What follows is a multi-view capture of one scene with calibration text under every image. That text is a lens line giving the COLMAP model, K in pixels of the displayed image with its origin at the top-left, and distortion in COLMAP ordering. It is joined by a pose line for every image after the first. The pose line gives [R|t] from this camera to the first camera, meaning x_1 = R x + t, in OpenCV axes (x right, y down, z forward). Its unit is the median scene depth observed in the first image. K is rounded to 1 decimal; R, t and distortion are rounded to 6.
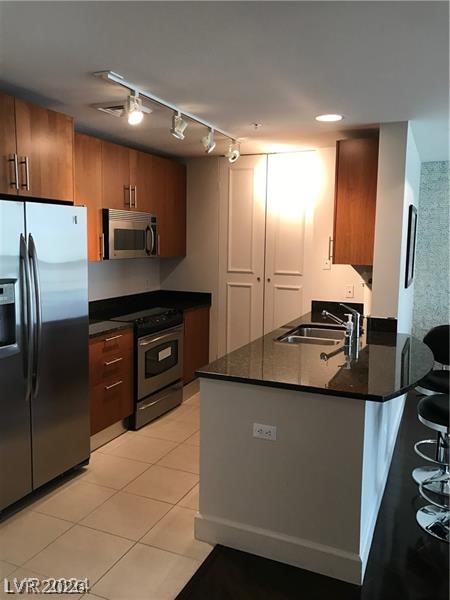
lens RADIAL K [[487.9, 0, 225.0], [0, 487.9, 300.0], [0, 0, 1]] dist [0.007617, 0.000649]
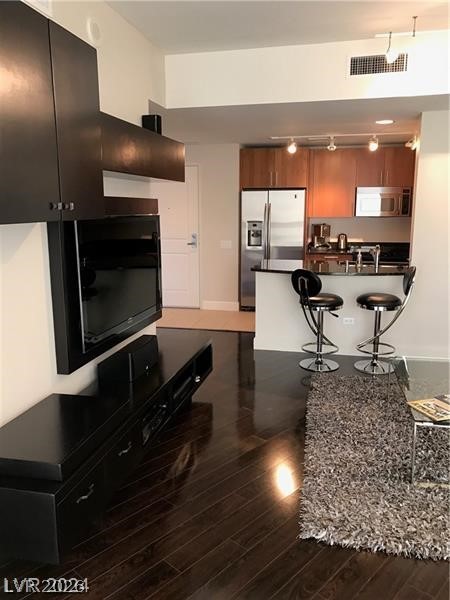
lens RADIAL K [[487.9, 0, 225.0], [0, 487.9, 300.0], [0, 0, 1]] dist [0.007617, 0.000649]
pose [[0.194524, 0.176254, -0.964933, 2.017892], [-0.117062, 0.980865, 0.155565, -0.012898], [0.973887, 0.082696, 0.211435, 0.293443]]
